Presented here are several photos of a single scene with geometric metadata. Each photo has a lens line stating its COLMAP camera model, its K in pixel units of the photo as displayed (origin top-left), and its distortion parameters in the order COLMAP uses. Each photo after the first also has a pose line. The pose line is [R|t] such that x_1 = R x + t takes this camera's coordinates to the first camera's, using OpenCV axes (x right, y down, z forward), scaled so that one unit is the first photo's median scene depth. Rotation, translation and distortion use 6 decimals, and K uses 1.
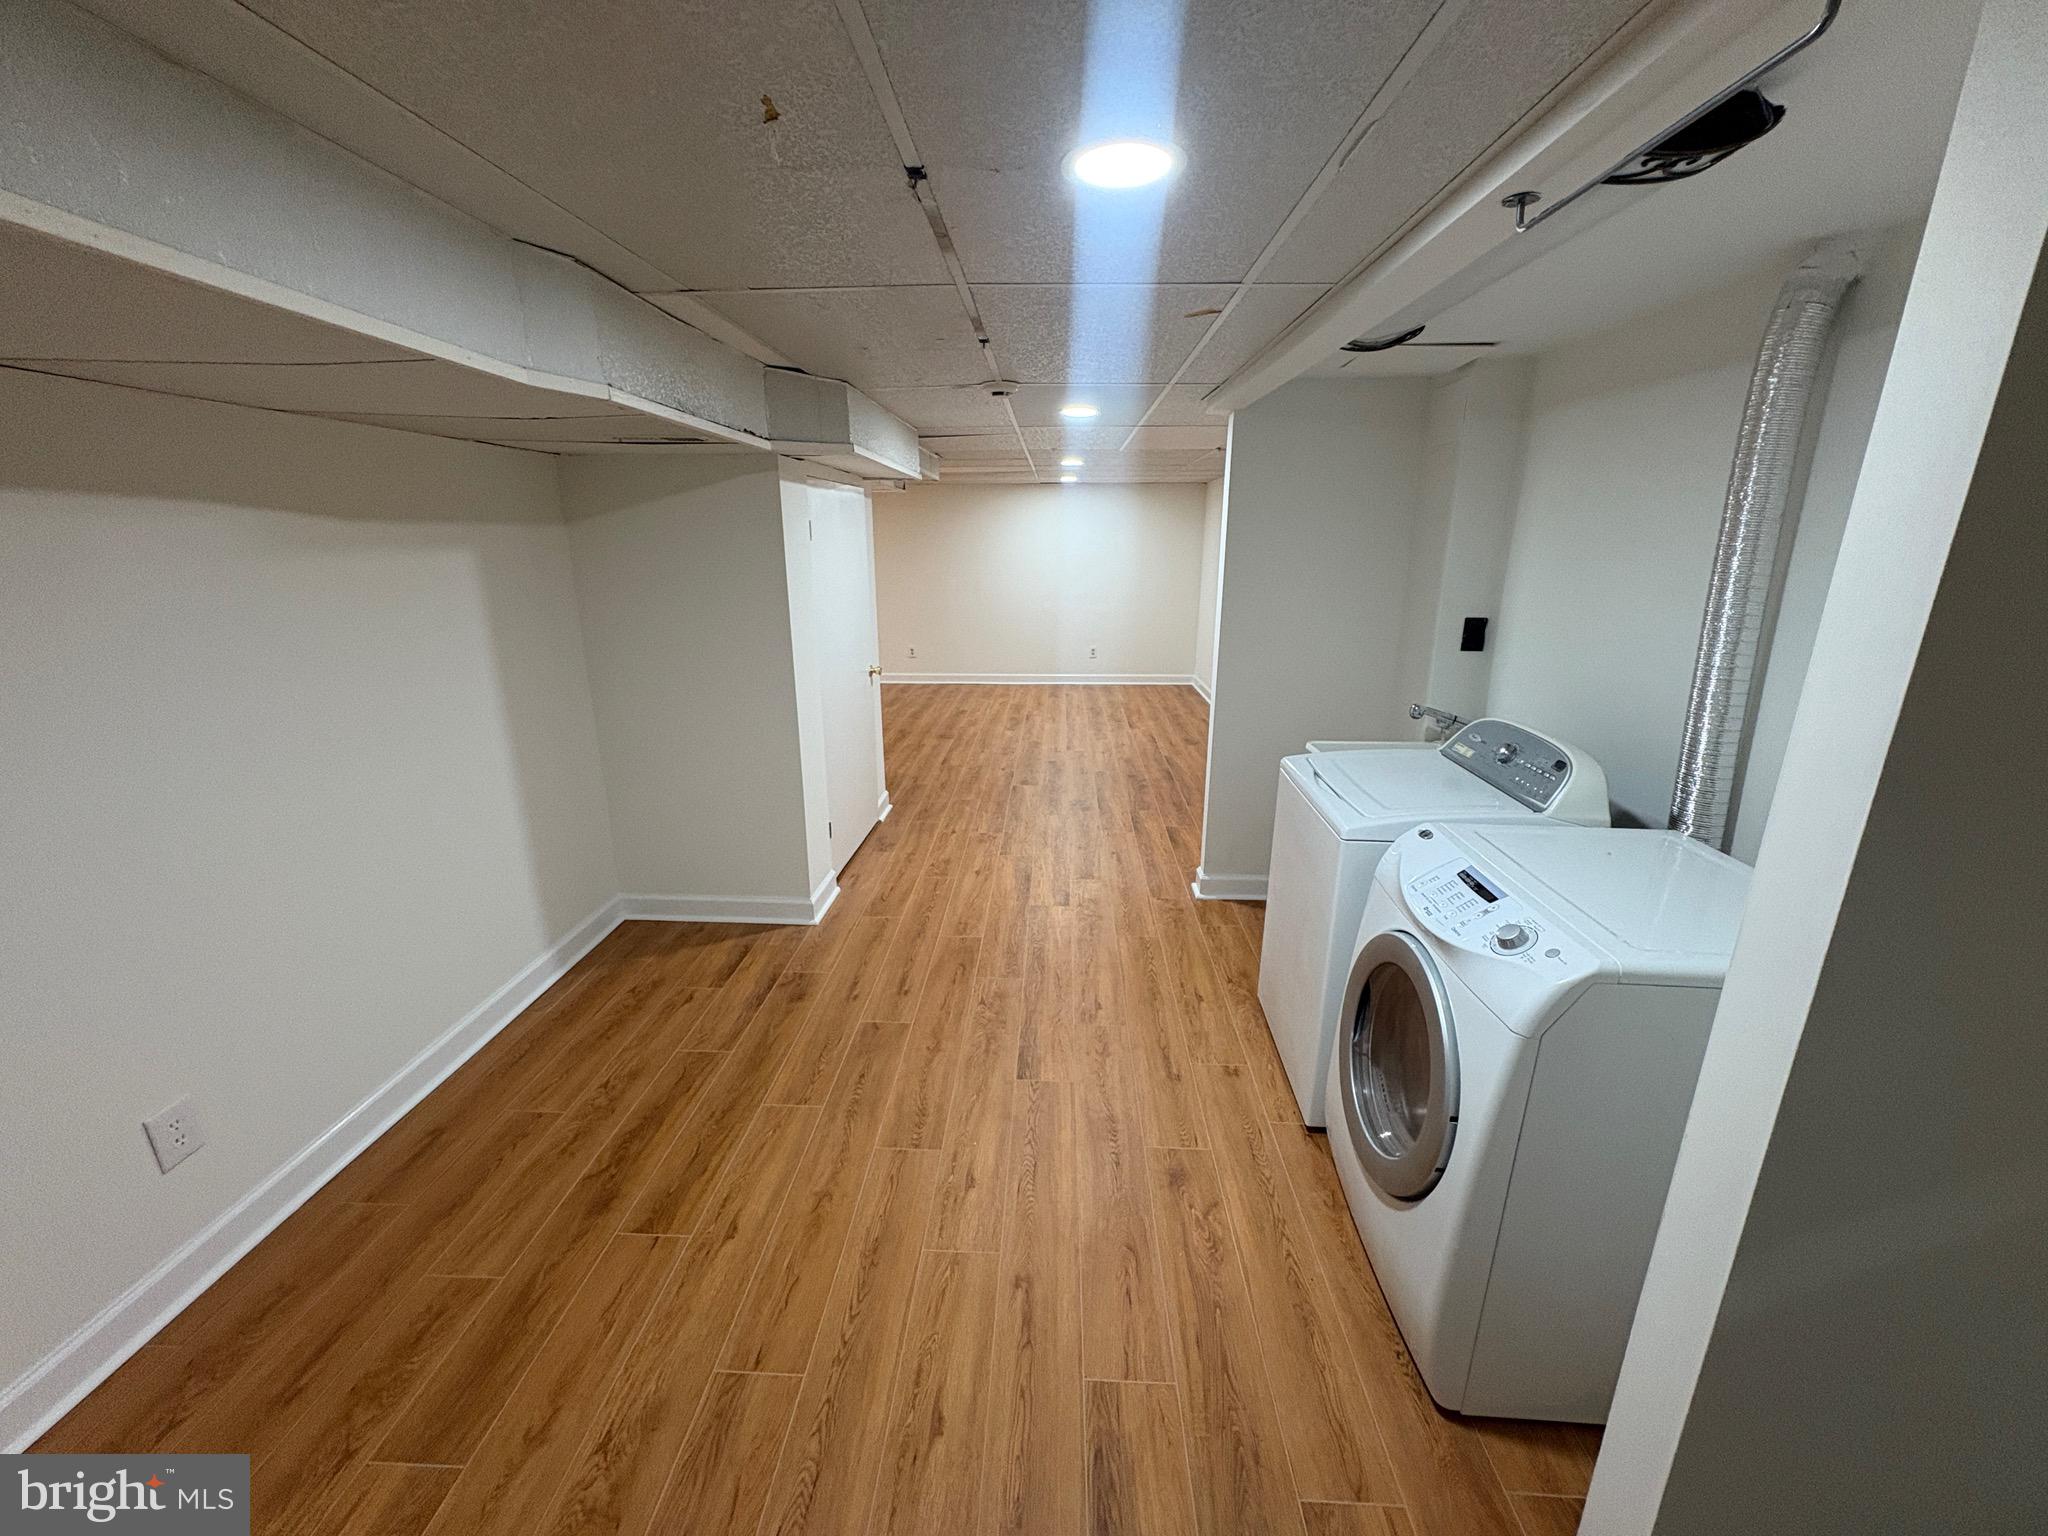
lens RADIAL K [[813.6, 0, 1027.8], [0, 813.6, 766.6], [0, 0, 1]] dist [-0.001430, 0.000350]
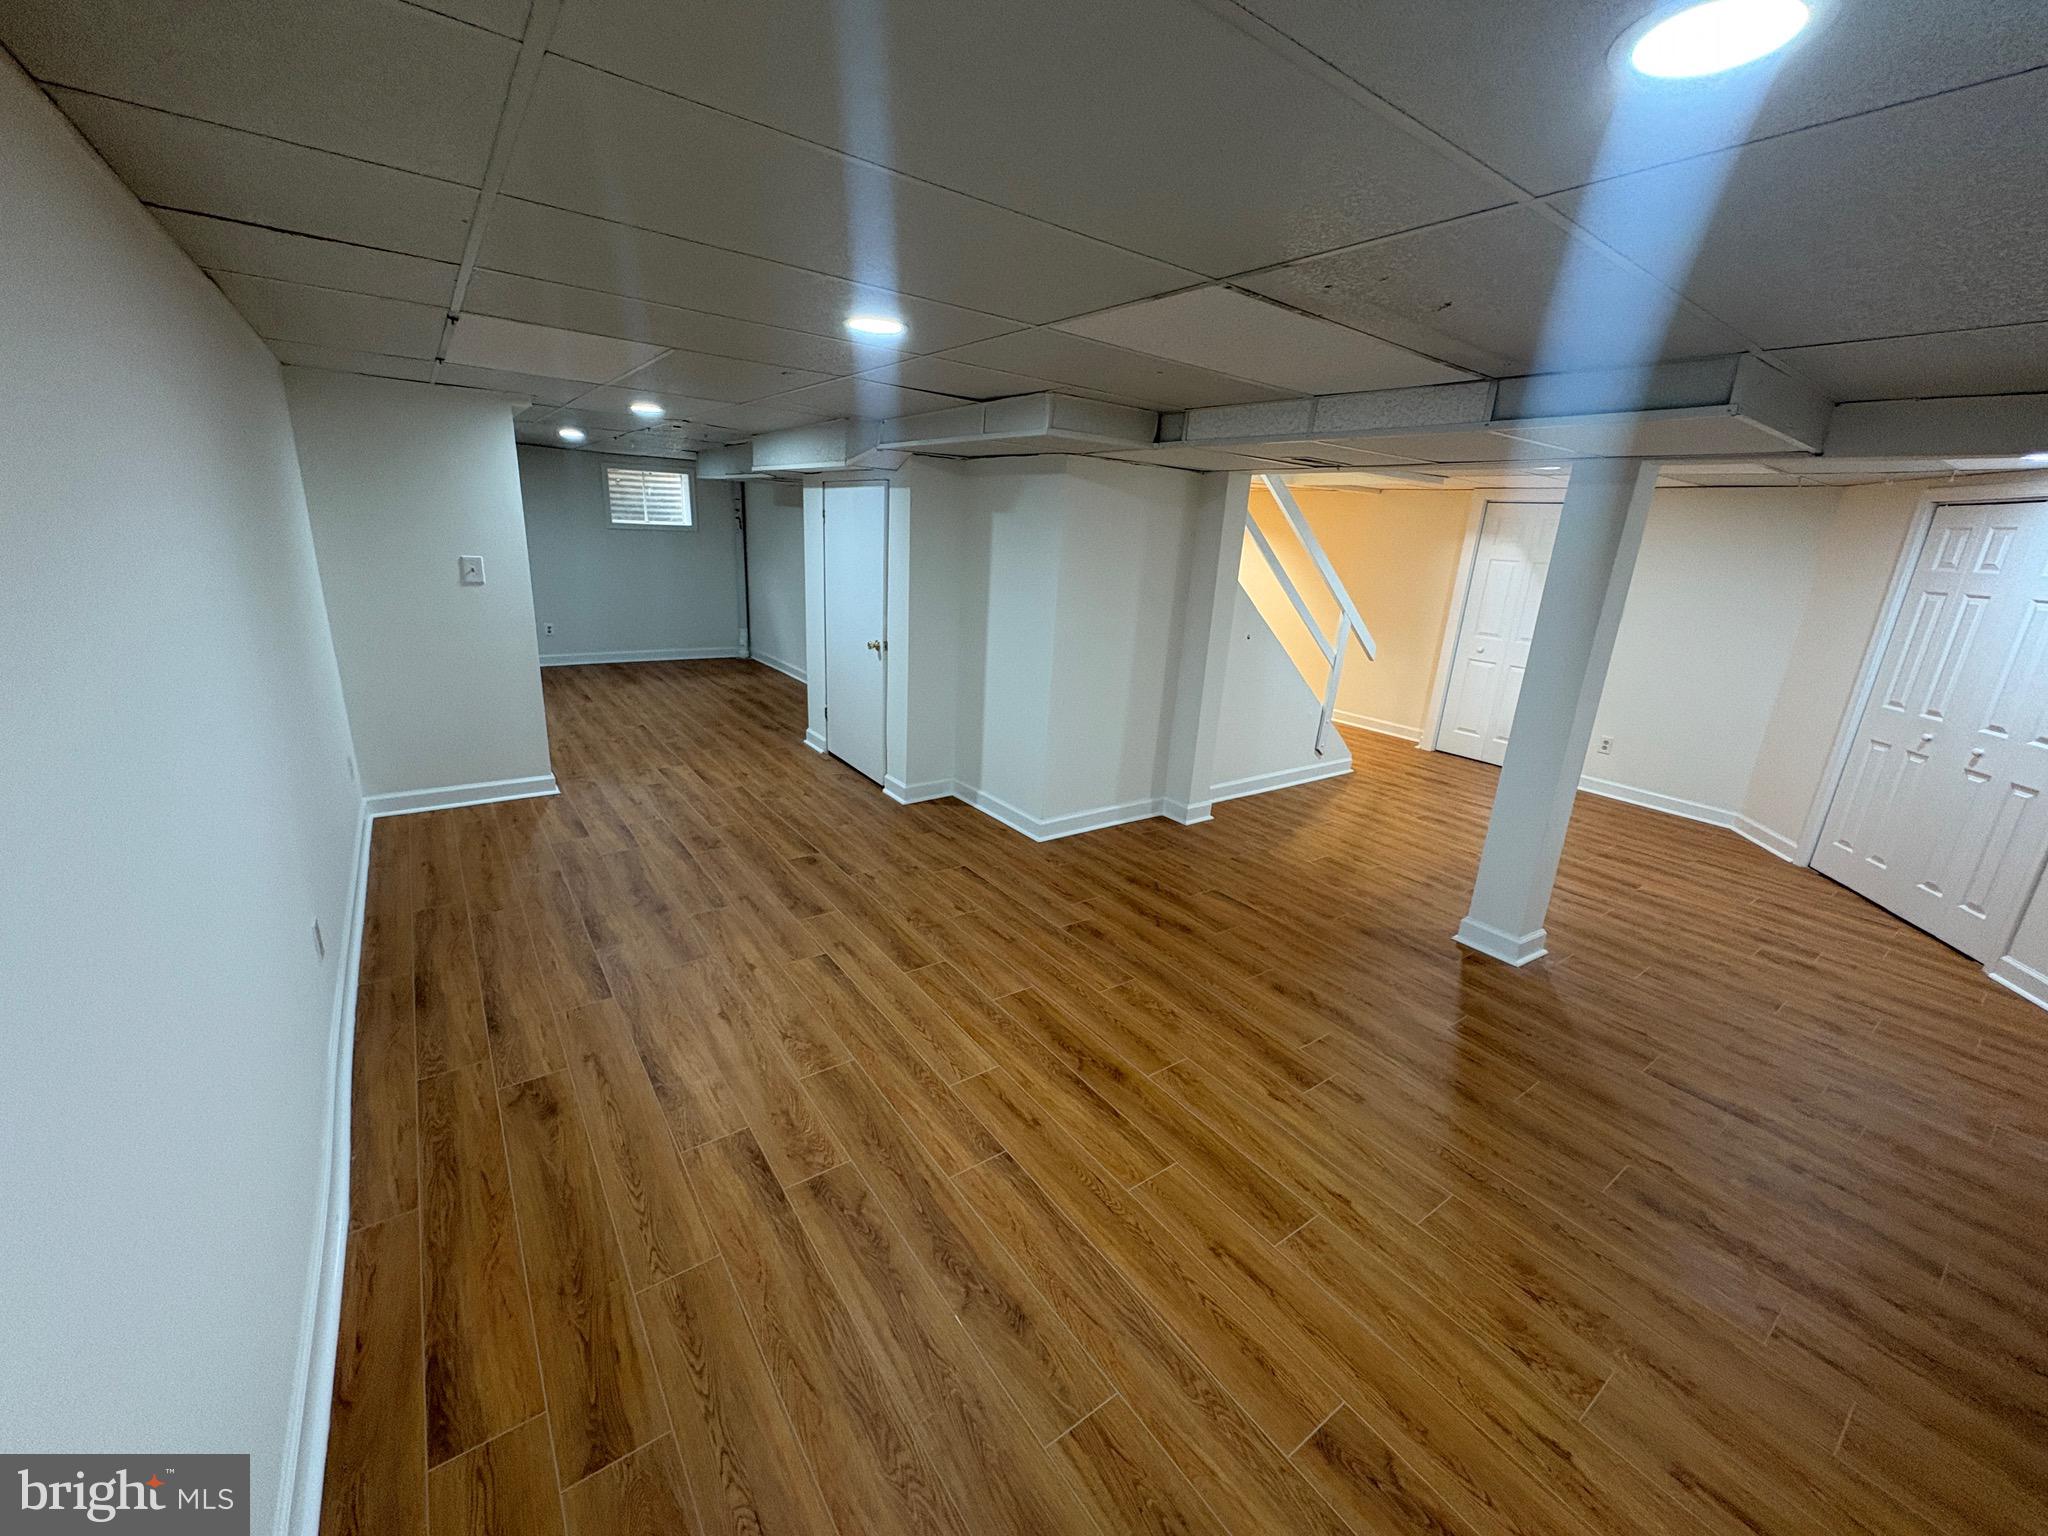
lens RADIAL K [[813.6, 0, 1027.8], [0, 813.6, 766.6], [0, 0, 1]] dist [-0.001430, 0.000350]
pose [[-0.780681, 0.127271, -0.611833, 0.372358], [-0.230427, 0.851434, 0.471130, -0.585507], [0.580897, 0.508785, -0.635372, 2.034404]]
